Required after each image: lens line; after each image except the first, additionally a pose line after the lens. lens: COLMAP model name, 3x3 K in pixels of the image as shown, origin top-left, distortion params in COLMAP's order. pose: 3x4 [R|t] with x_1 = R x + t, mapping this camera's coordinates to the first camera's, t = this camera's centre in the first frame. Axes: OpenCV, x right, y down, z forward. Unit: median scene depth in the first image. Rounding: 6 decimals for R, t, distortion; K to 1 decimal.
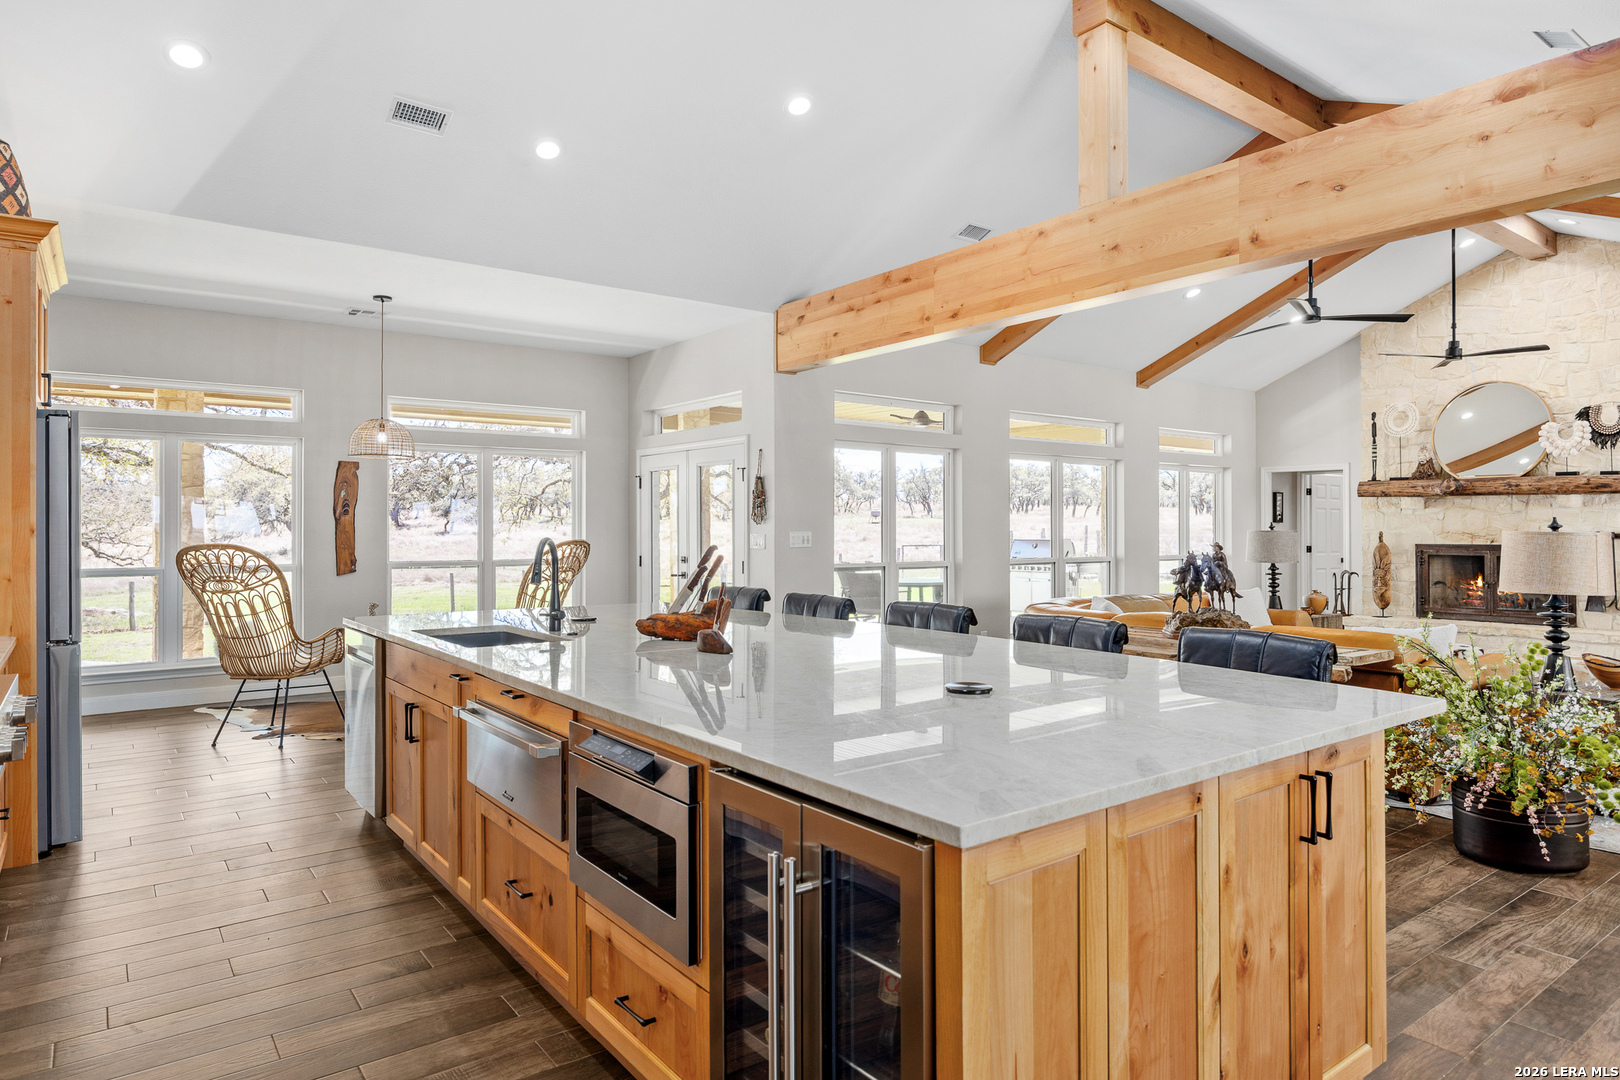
lens RADIAL K [[945.8, 0, 810.0], [0, 945.8, 540.0], [0, 0, 1]] dist [0.002709, 0.001662]
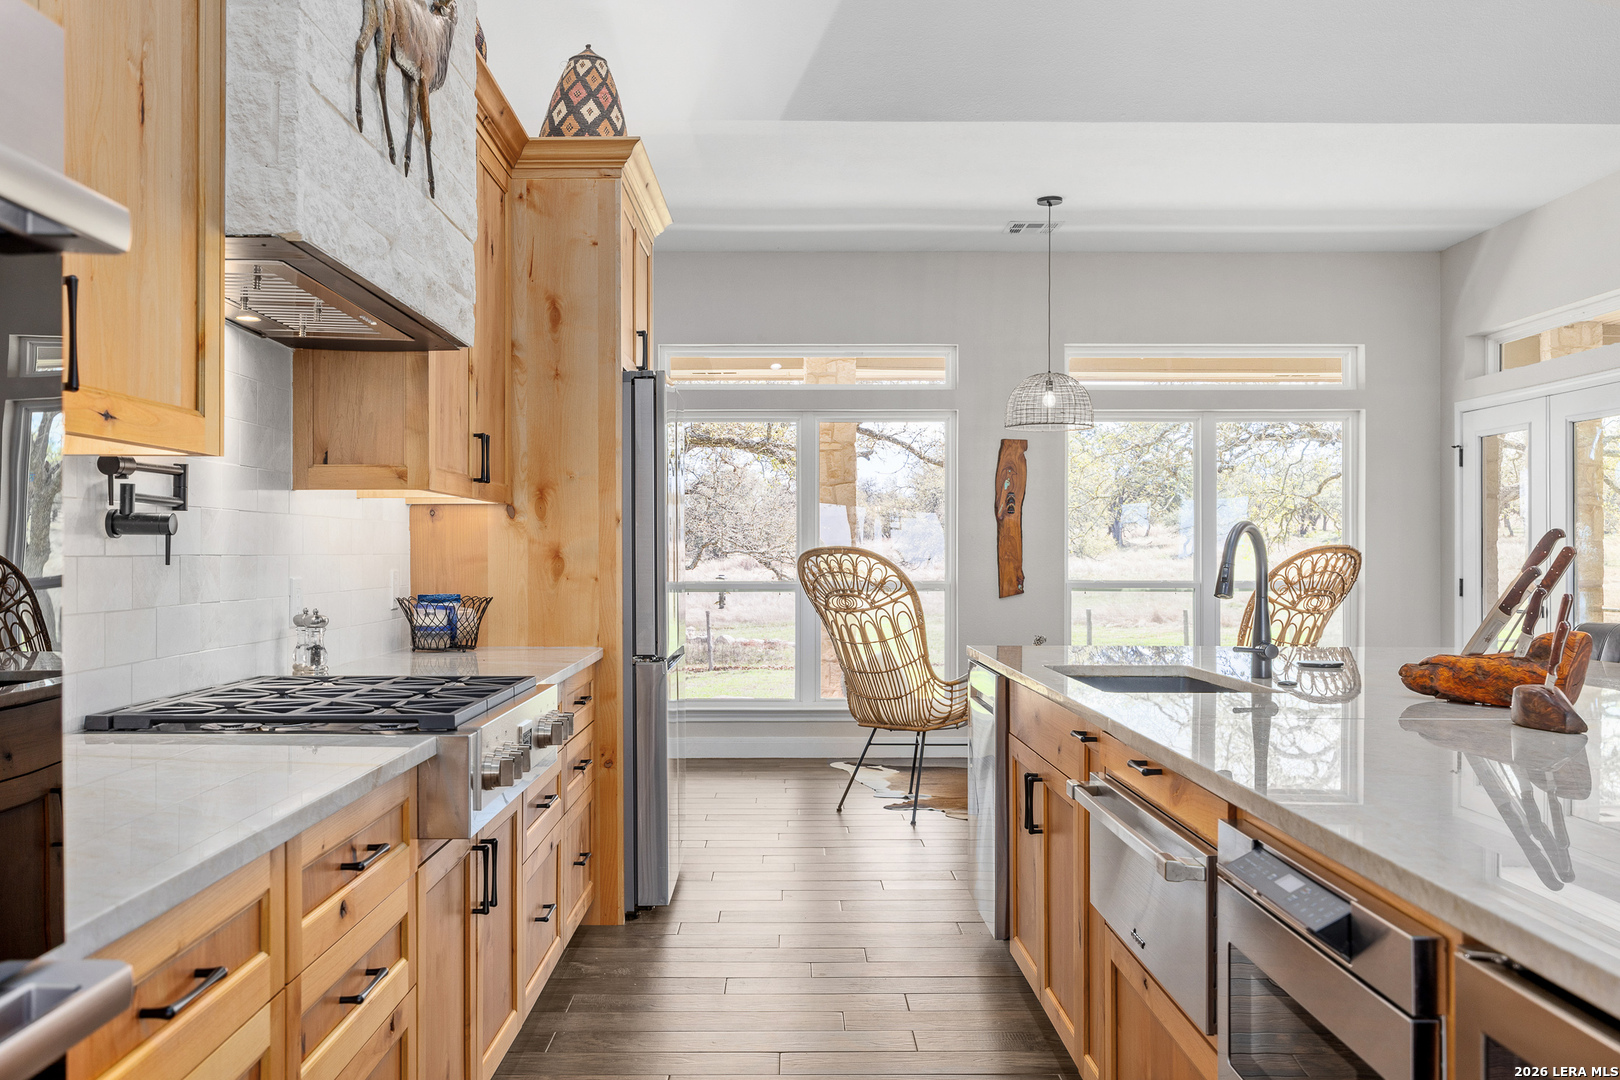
lens RADIAL K [[1369.9, 0, 804.4], [0, 1369.9, 563.5], [0, 0, 1]] dist [-0.009391, 0.008068]
pose [[0.799872, 0.002605, -0.600165, 0.016147], [-0.005061, 0.999984, -0.002403, 0.022481], [0.600149, 0.004960, 0.799873, 0.109182]]
